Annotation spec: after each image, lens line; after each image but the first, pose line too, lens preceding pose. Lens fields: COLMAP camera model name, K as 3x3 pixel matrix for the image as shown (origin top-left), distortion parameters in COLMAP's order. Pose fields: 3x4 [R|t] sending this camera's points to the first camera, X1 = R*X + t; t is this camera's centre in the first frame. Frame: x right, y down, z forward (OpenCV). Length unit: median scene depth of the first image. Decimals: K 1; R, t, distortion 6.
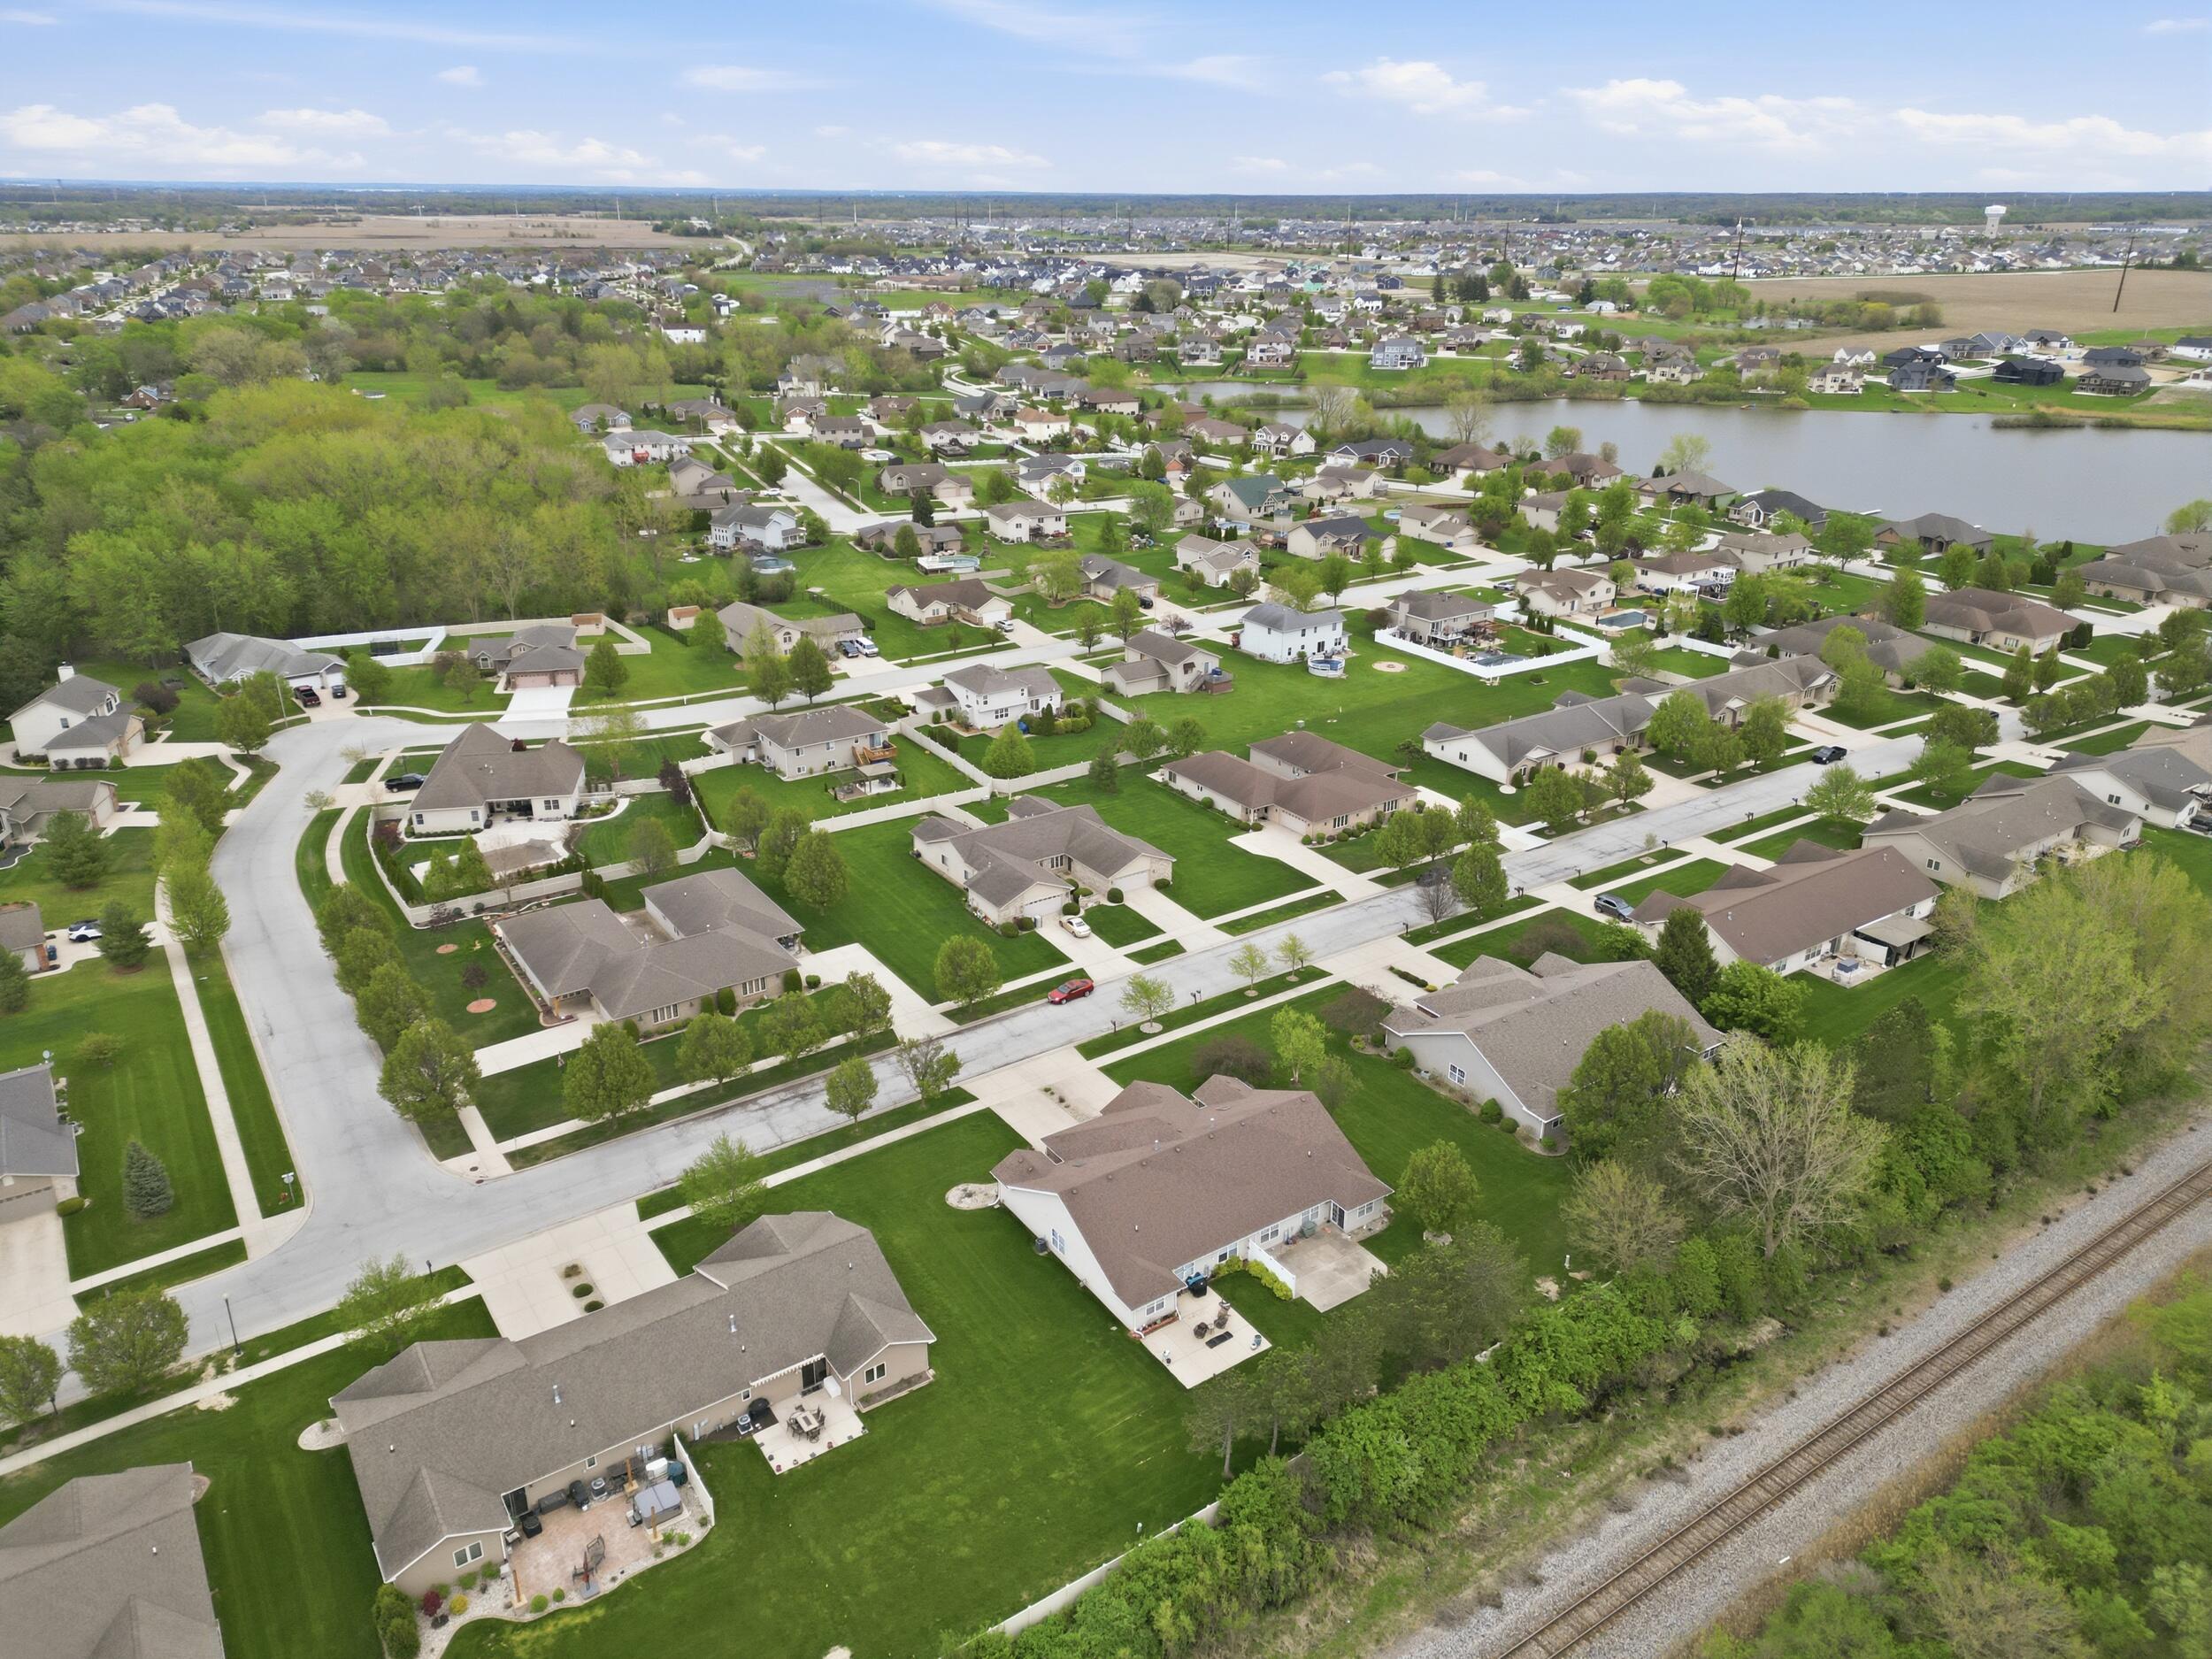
lens RADIAL K [[1534.6, 0, 1108.1], [0, 1534.6, 826.1], [0, 0, 1]] dist [0.094092, -0.096850]
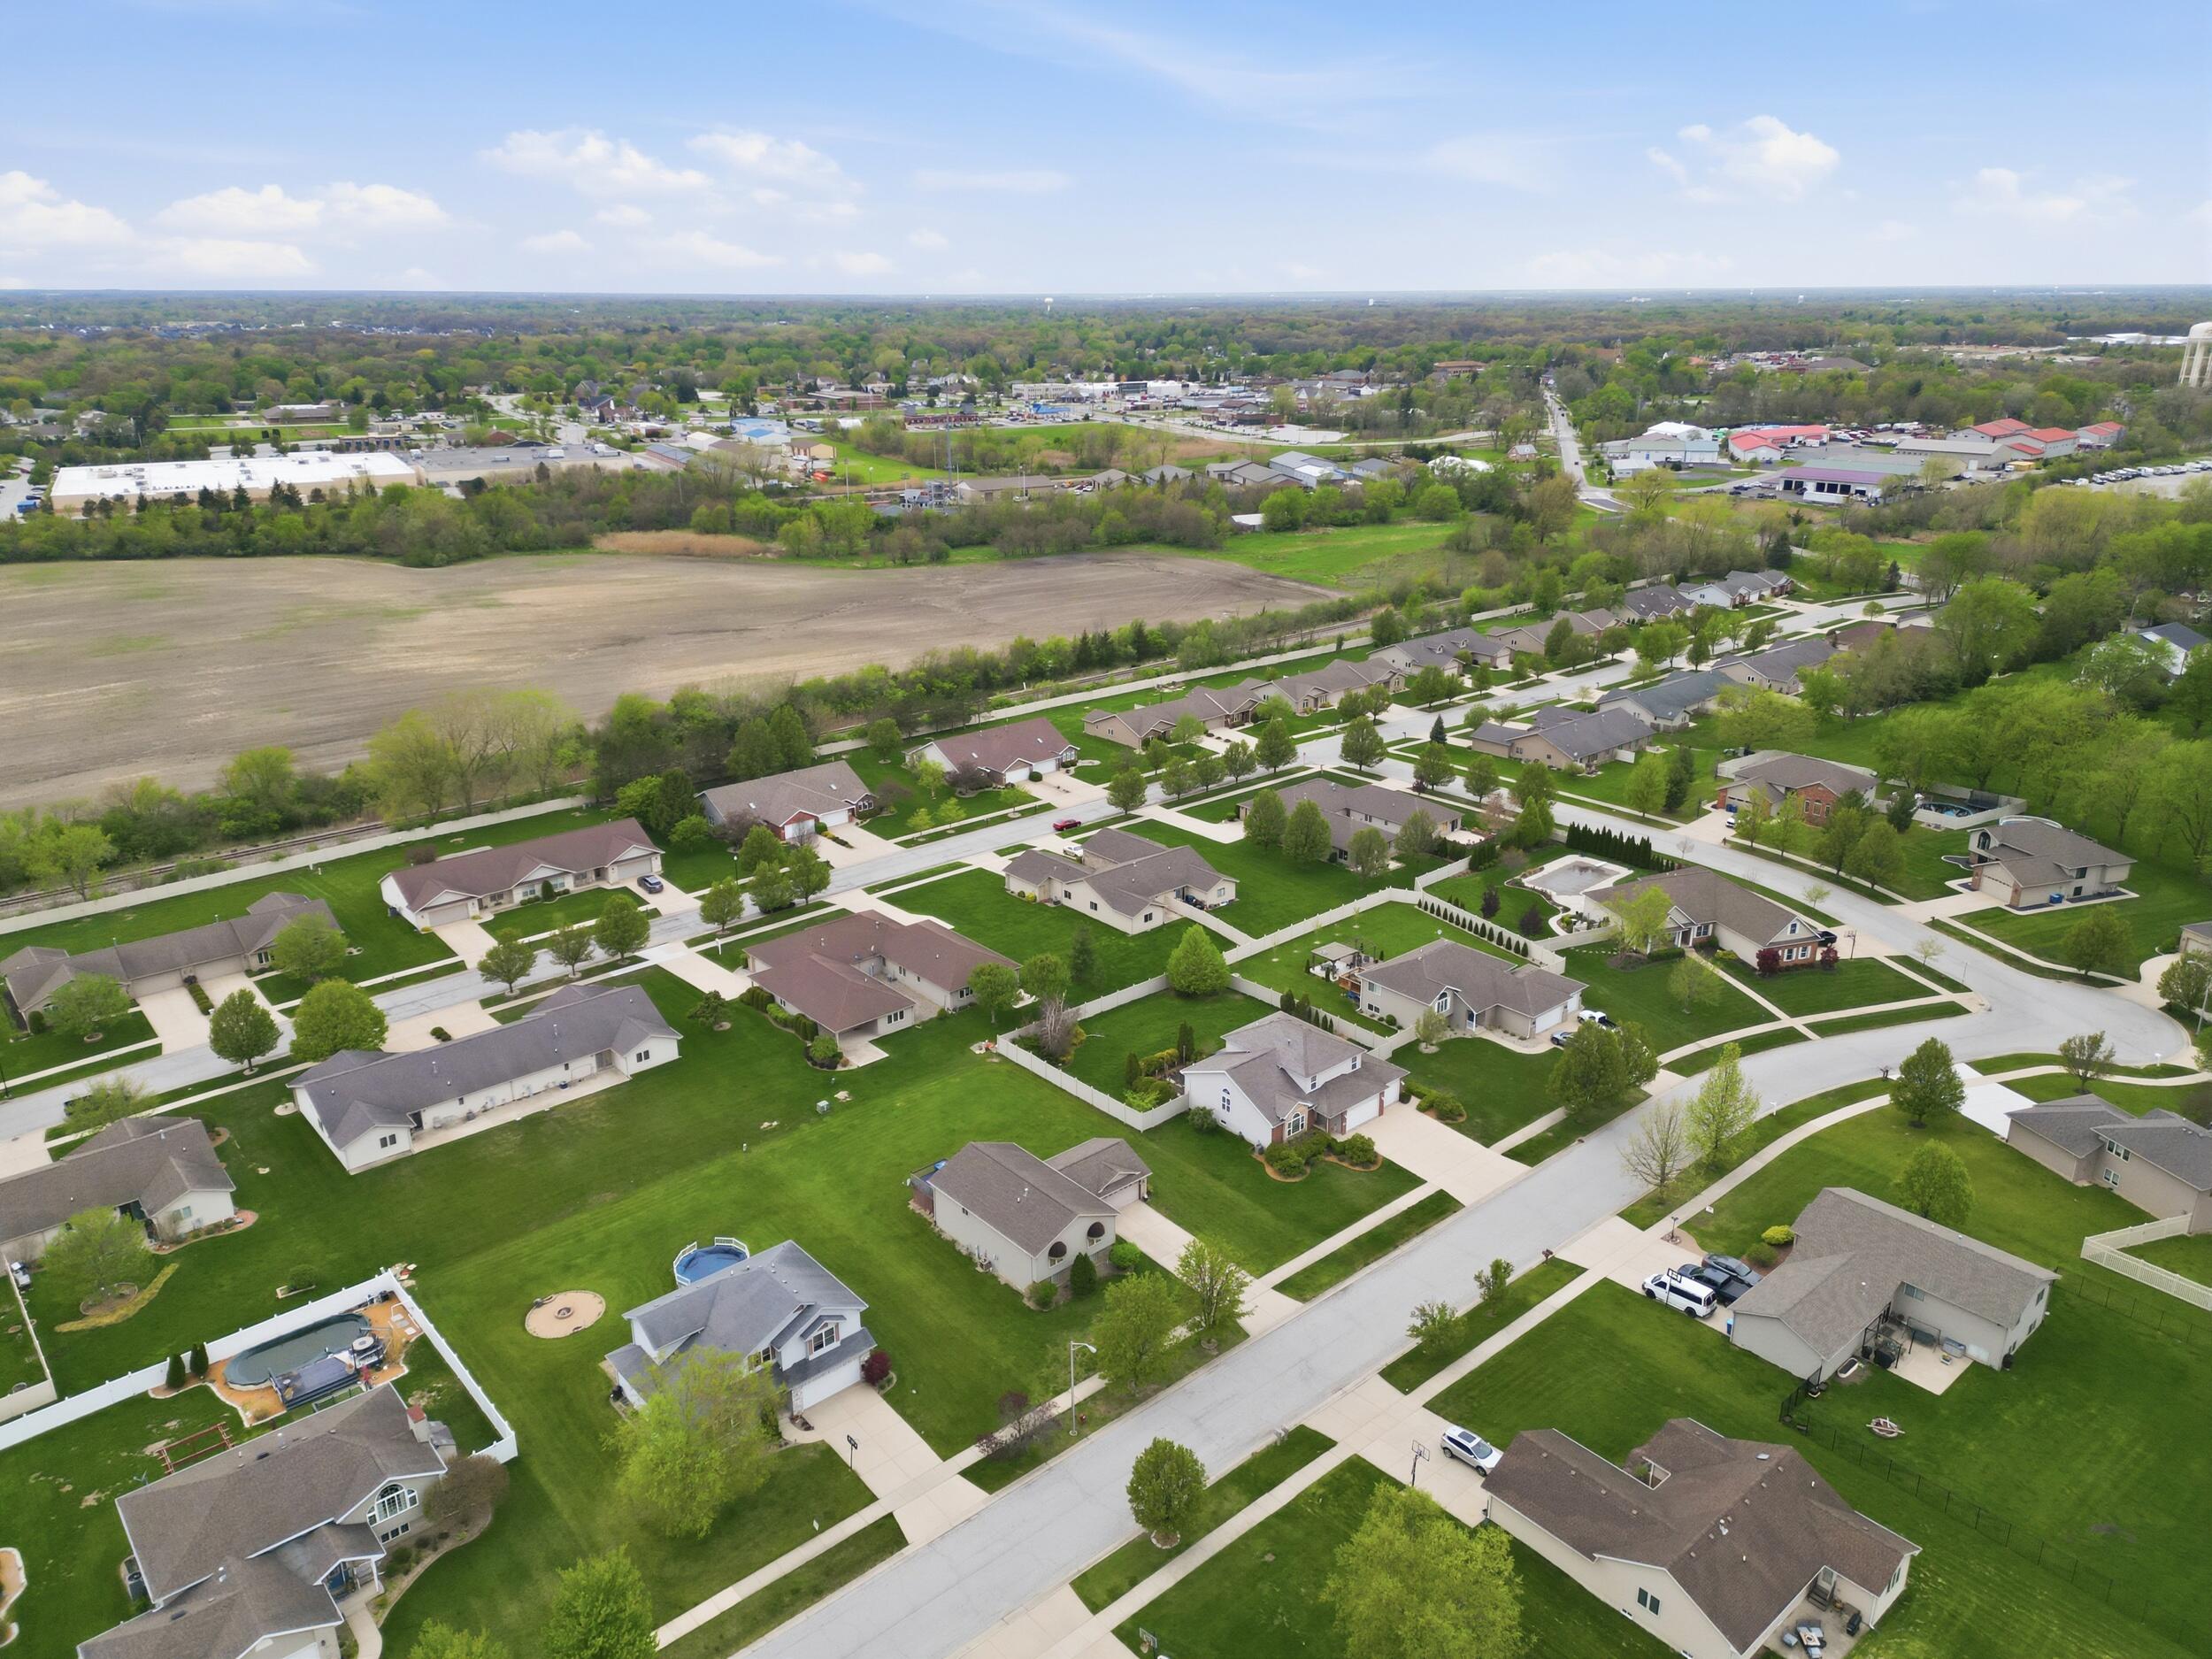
lens RADIAL K [[1534.6, 0, 1108.1], [0, 1534.6, 826.1], [0, 0, 1]] dist [0.094092, -0.096850]
pose [[-0.992951, 0.037725, -0.112361, 0.081312], [-0.046043, 0.750767, 0.658960, -0.680967], [0.109216, 0.659489, -0.743738, 1.604671]]
